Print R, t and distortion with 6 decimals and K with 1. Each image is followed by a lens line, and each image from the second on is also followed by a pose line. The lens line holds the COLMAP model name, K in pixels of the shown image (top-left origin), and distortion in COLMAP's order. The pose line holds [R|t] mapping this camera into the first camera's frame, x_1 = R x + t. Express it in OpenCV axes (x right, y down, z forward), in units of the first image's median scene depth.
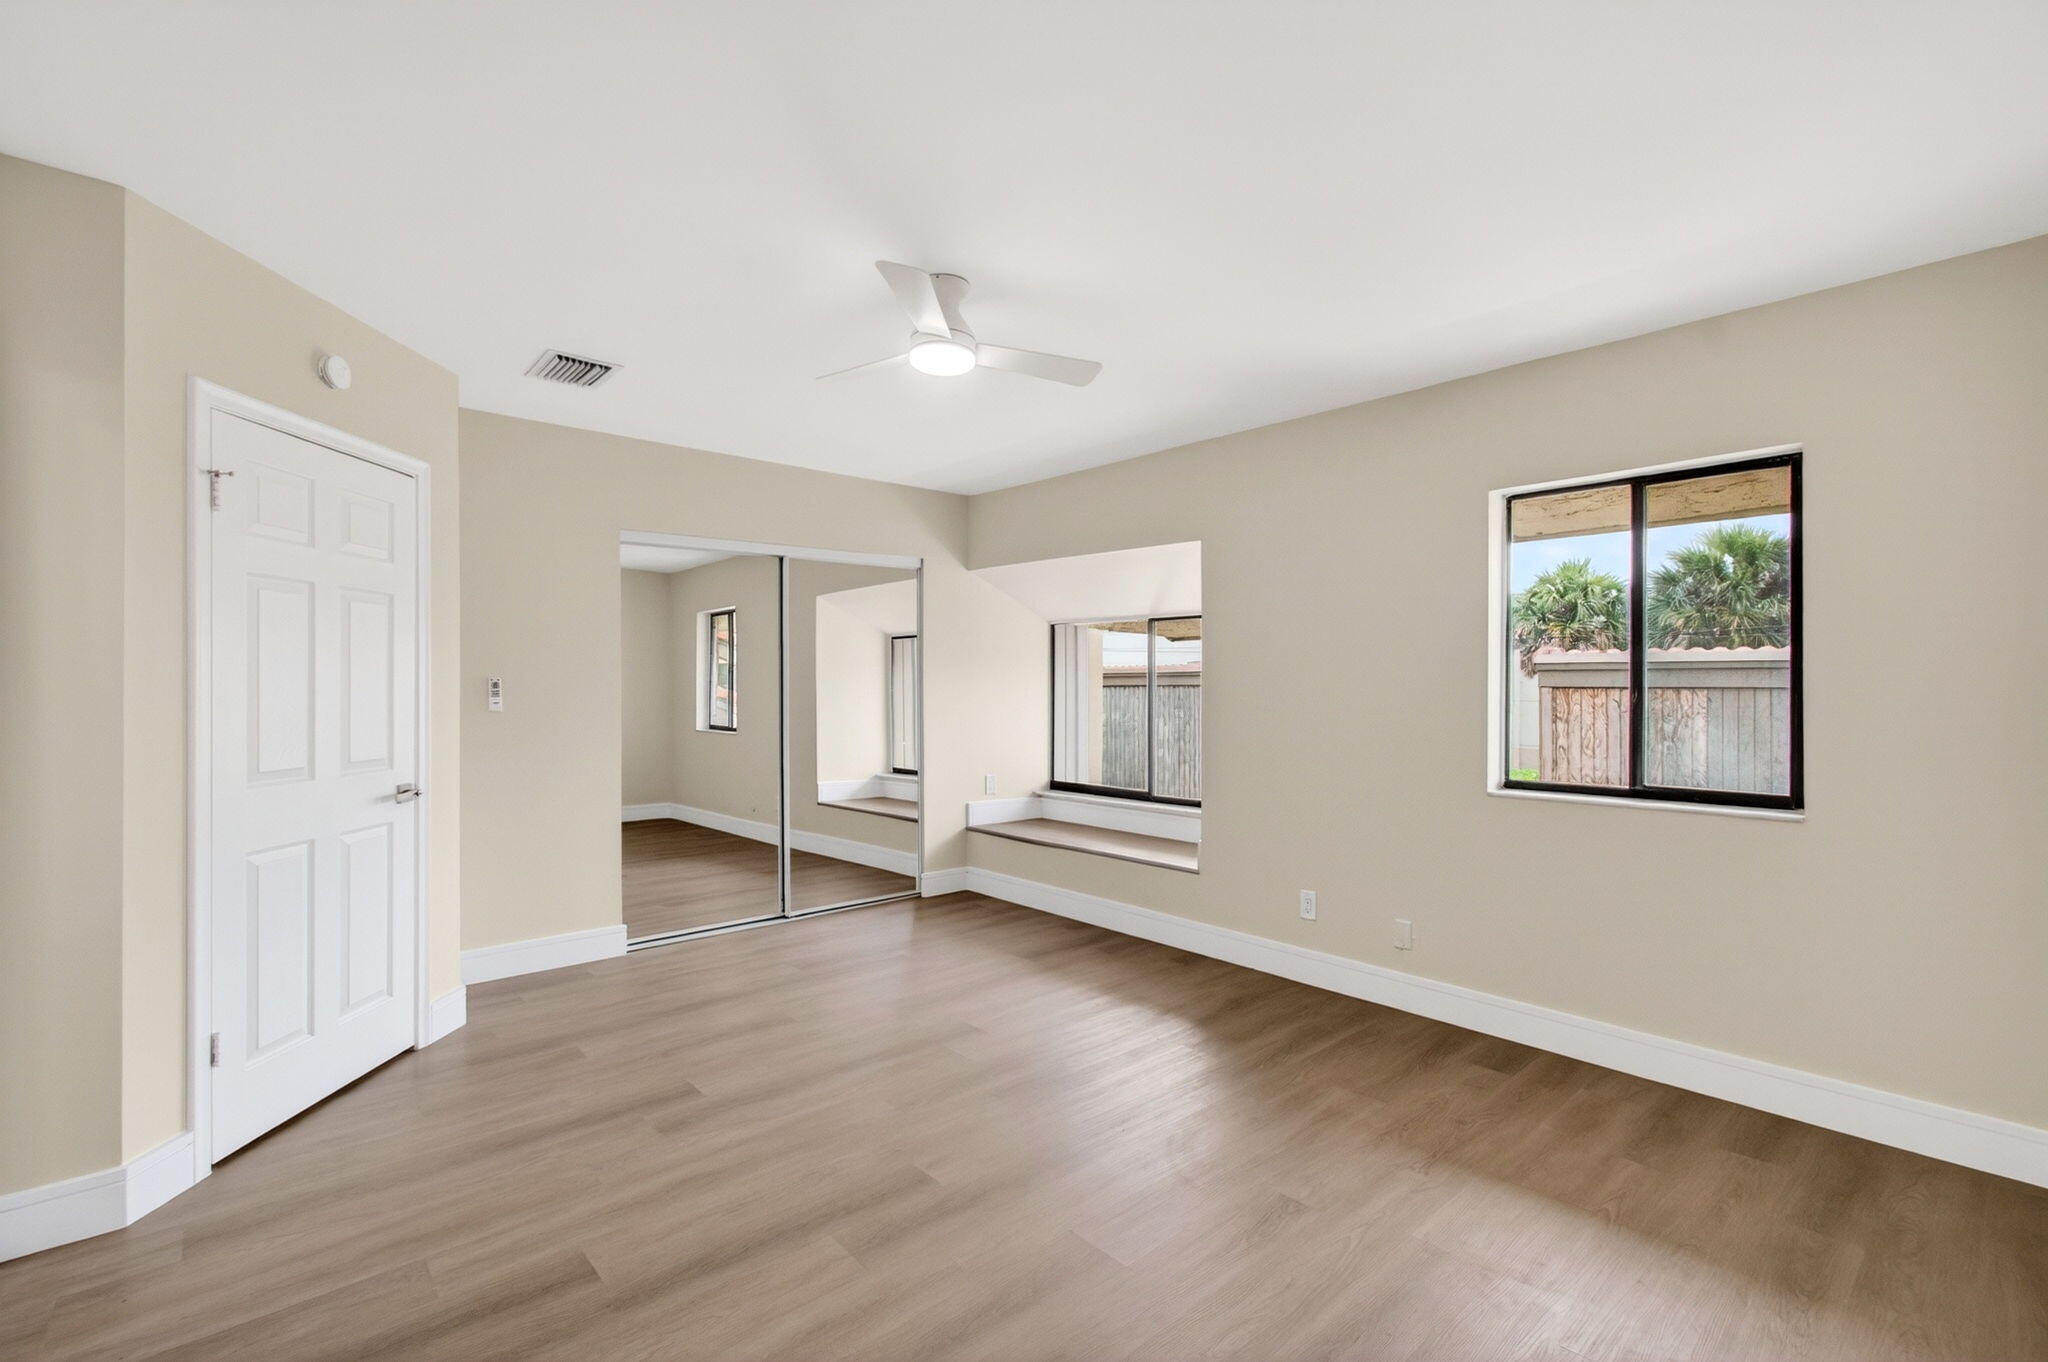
lens RADIAL K [[910.0, 0, 1022.5], [0, 910.0, 677.0], [0, 0, 1]] dist [-0.002708, -0.000176]
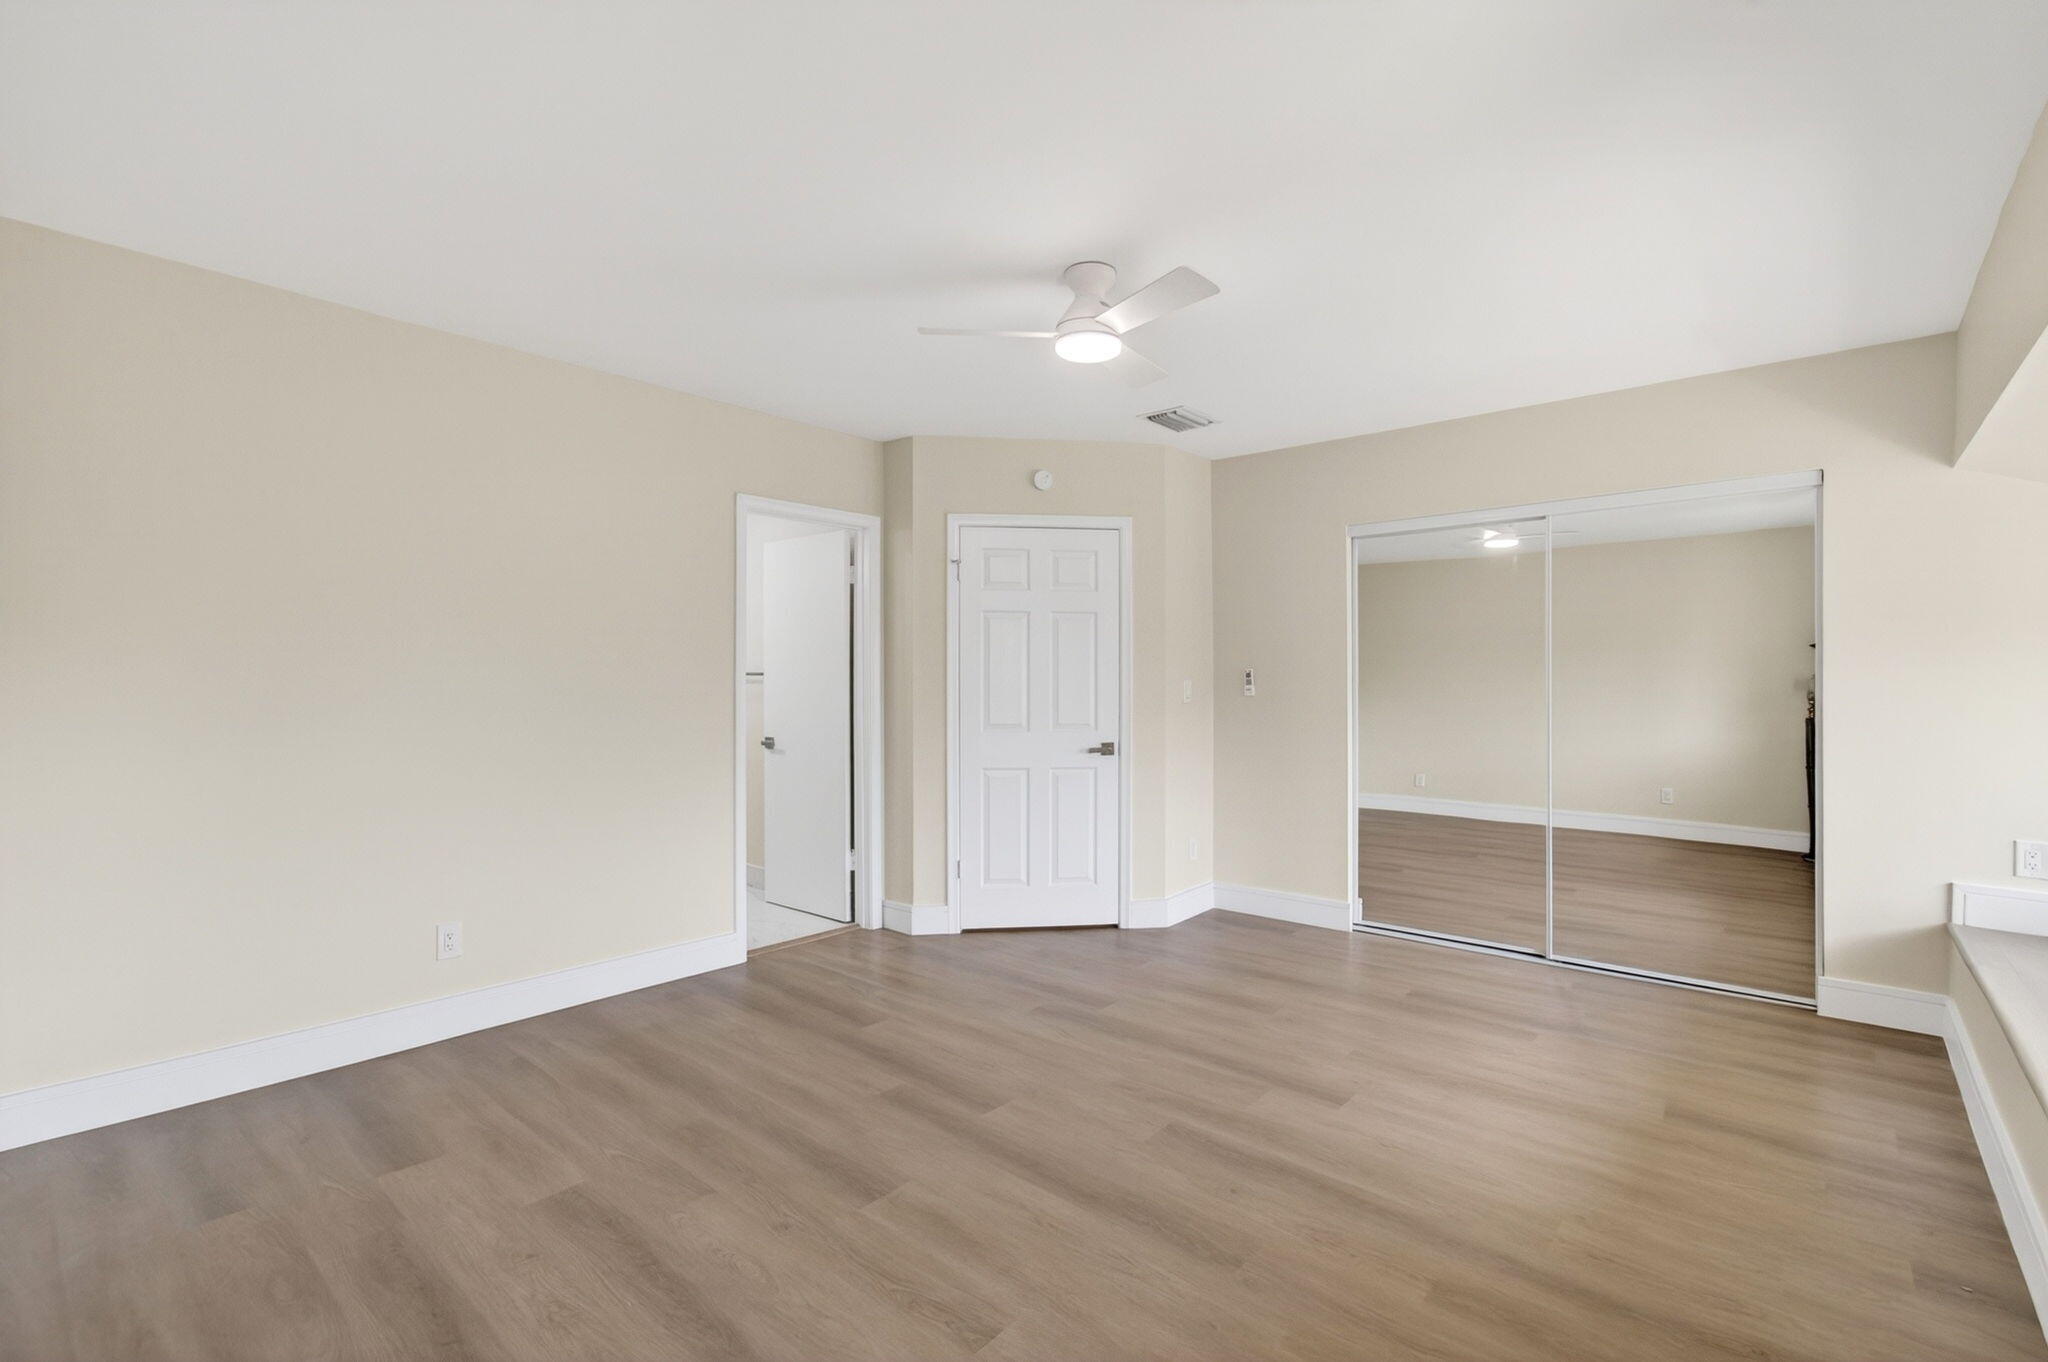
lens RADIAL K [[905.0, 0, 1018.0], [0, 905.0, 698.0], [0, 0, 1]] dist [-0.002141, -0.000148]
pose [[0.131195, 0.018457, -0.991185, 0.812738], [0.009560, 0.999757, 0.019882, 0.016858], [0.991311, -0.012084, 0.130986, 0.723822]]
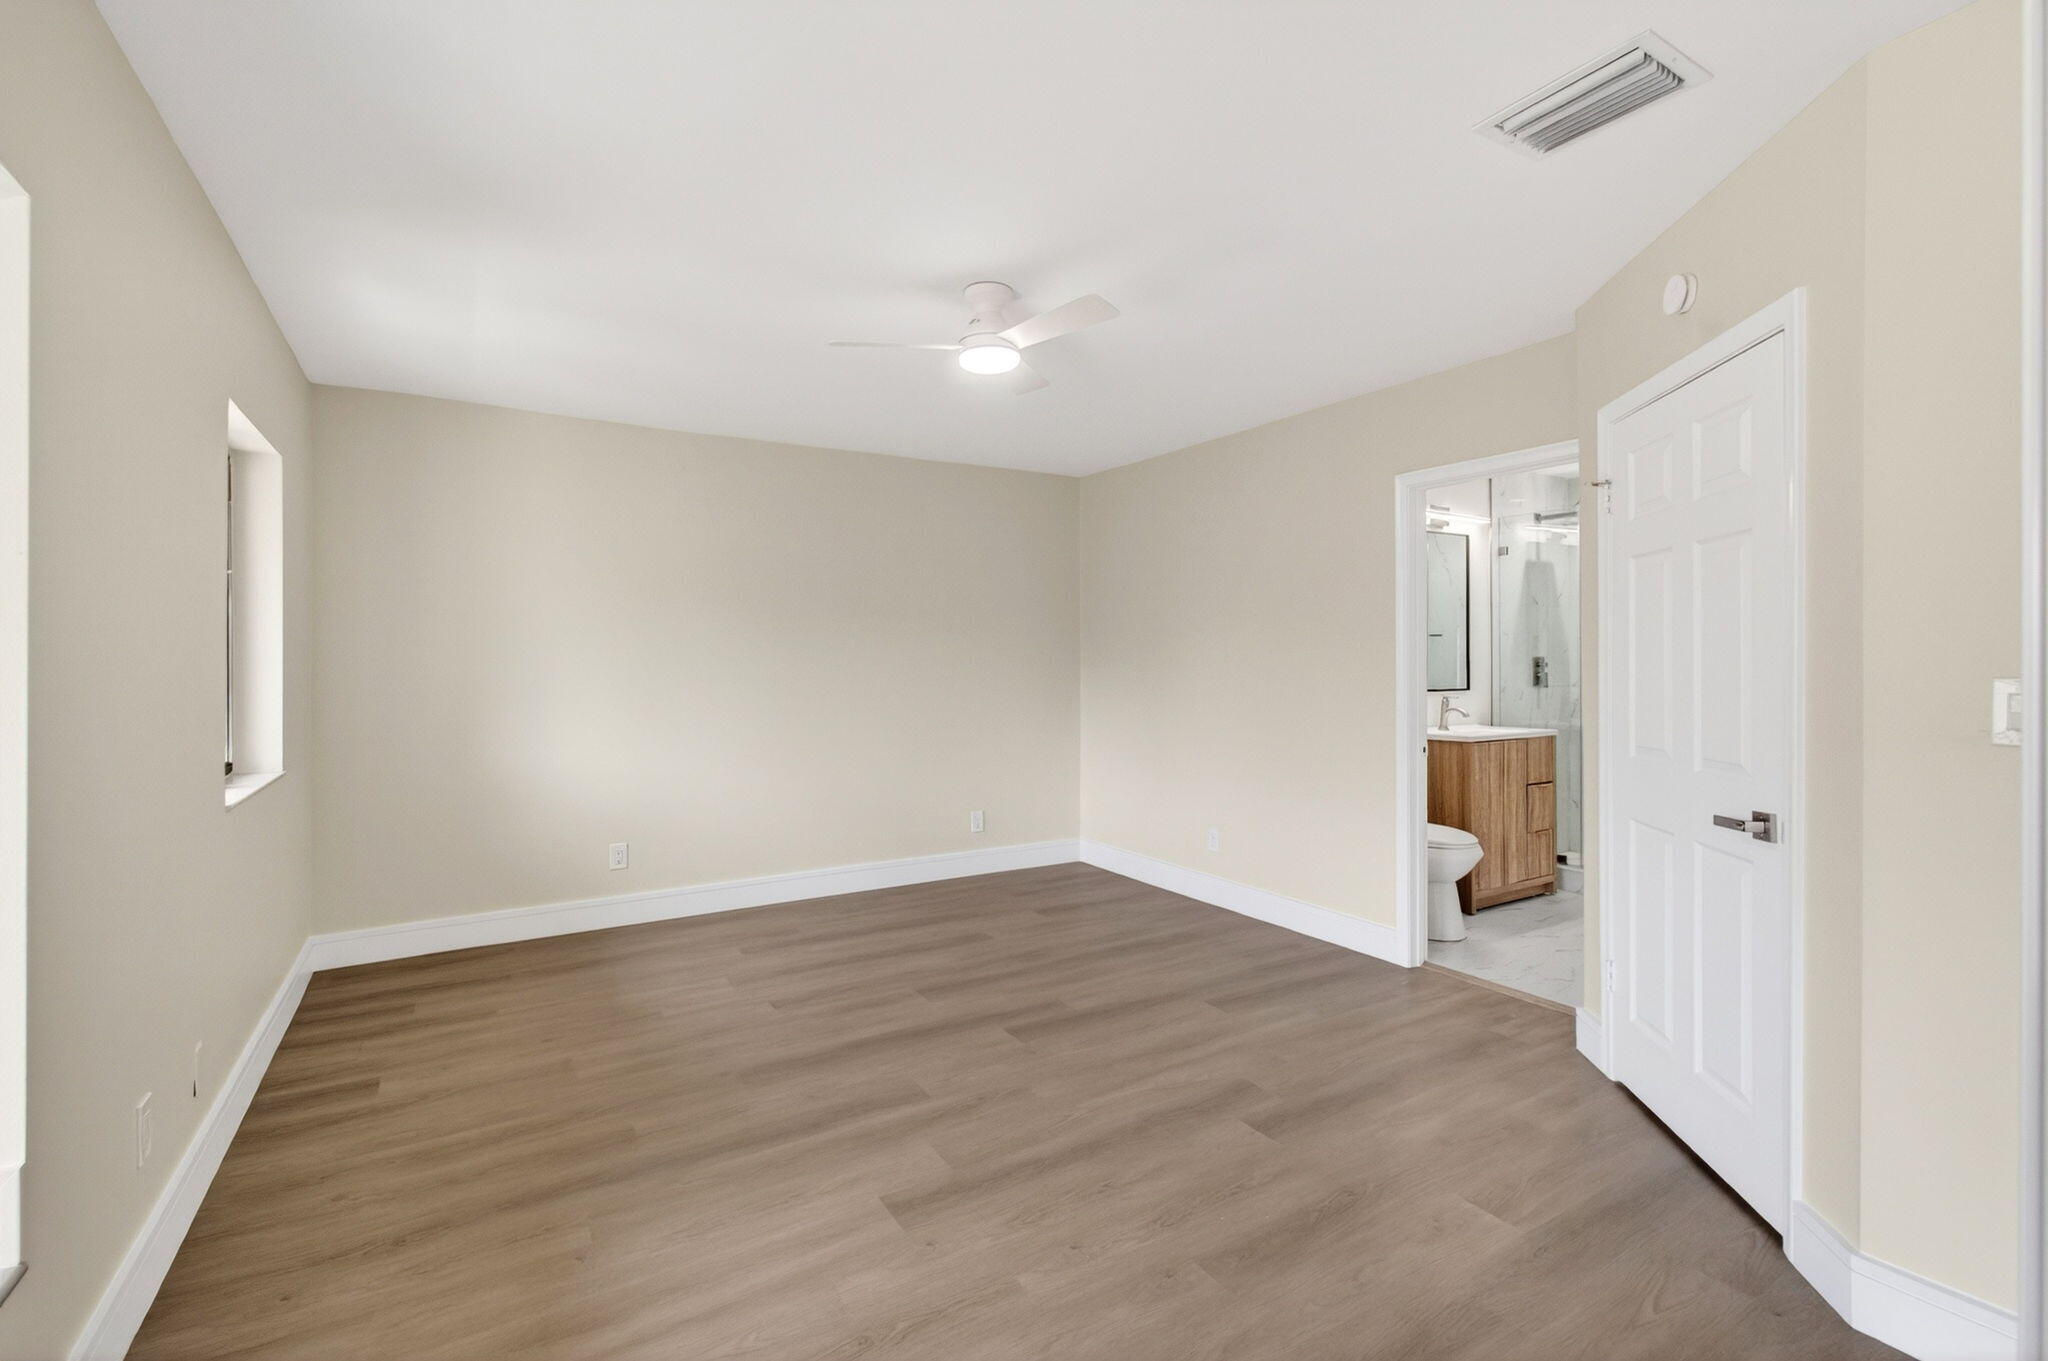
lens RADIAL K [[910.0, 0, 1022.5], [0, 910.0, 676.5], [0, 0, 1]] dist [-0.002708, -0.000176]
pose [[-0.984826, -0.002316, 0.173532, -0.285311], [-0.002256, 0.999997, 0.000543, 0.022513], [-0.173533, 0.000143, -0.984828, 1.873862]]
